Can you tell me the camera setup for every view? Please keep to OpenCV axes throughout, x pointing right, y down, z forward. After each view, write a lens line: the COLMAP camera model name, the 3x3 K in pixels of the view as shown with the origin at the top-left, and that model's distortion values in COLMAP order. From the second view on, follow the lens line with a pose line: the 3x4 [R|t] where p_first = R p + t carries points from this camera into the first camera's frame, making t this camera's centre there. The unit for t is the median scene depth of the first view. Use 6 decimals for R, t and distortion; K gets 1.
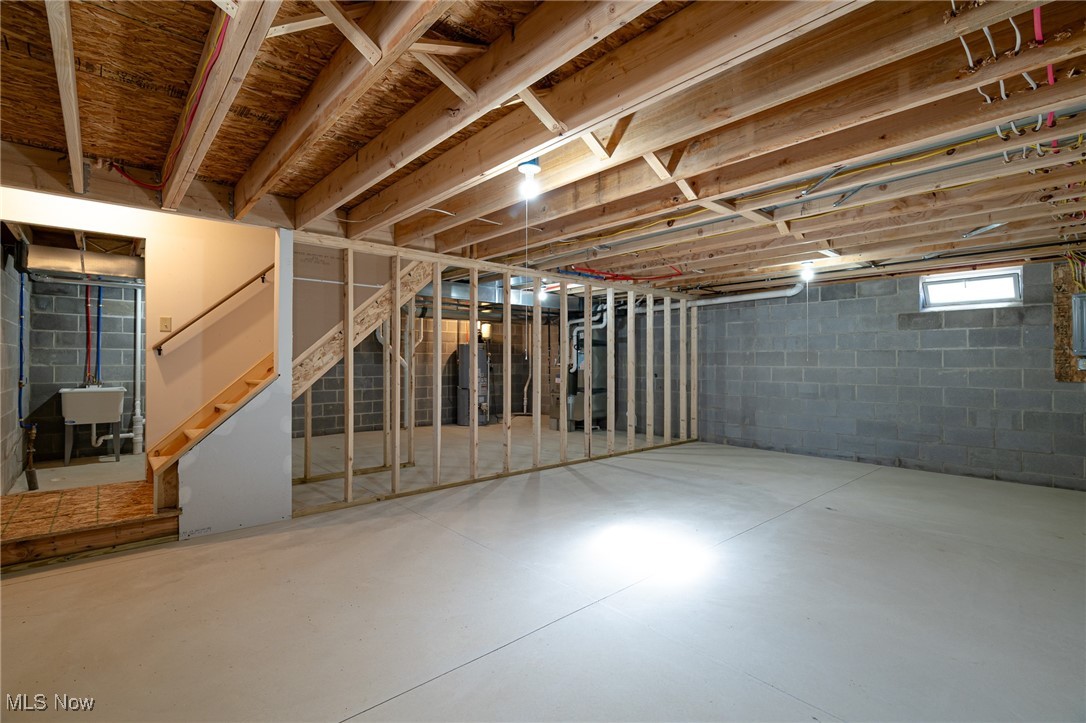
lens RADIAL K [[490.4, 0, 542.3], [0, 490.4, 358.5], [0, 0, 1]] dist [-0.003905, -0.000238]
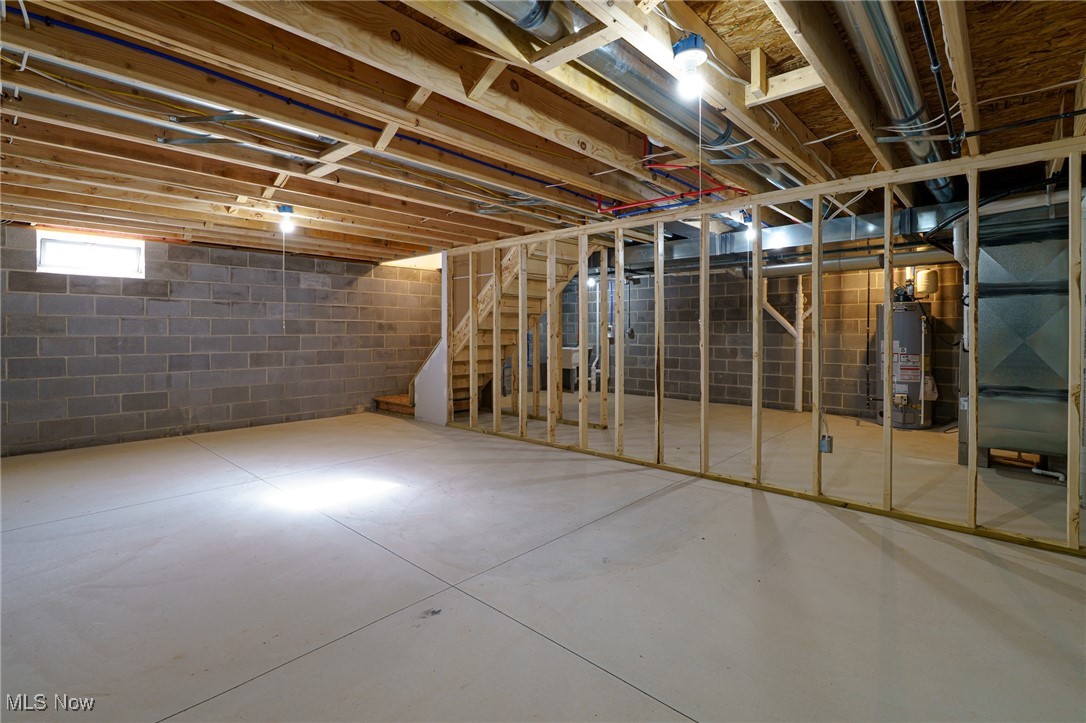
lens RADIAL K [[505.0, 0, 541.2], [0, 505.0, 344.5], [0, 0, 1]] dist [-0.013447, 0.000649]
pose [[0.095123, 0.023488, -0.995188, 0.683149], [0.010867, 0.999638, 0.024632, 0.005658], [0.995406, -0.013158, 0.094833, 0.648556]]
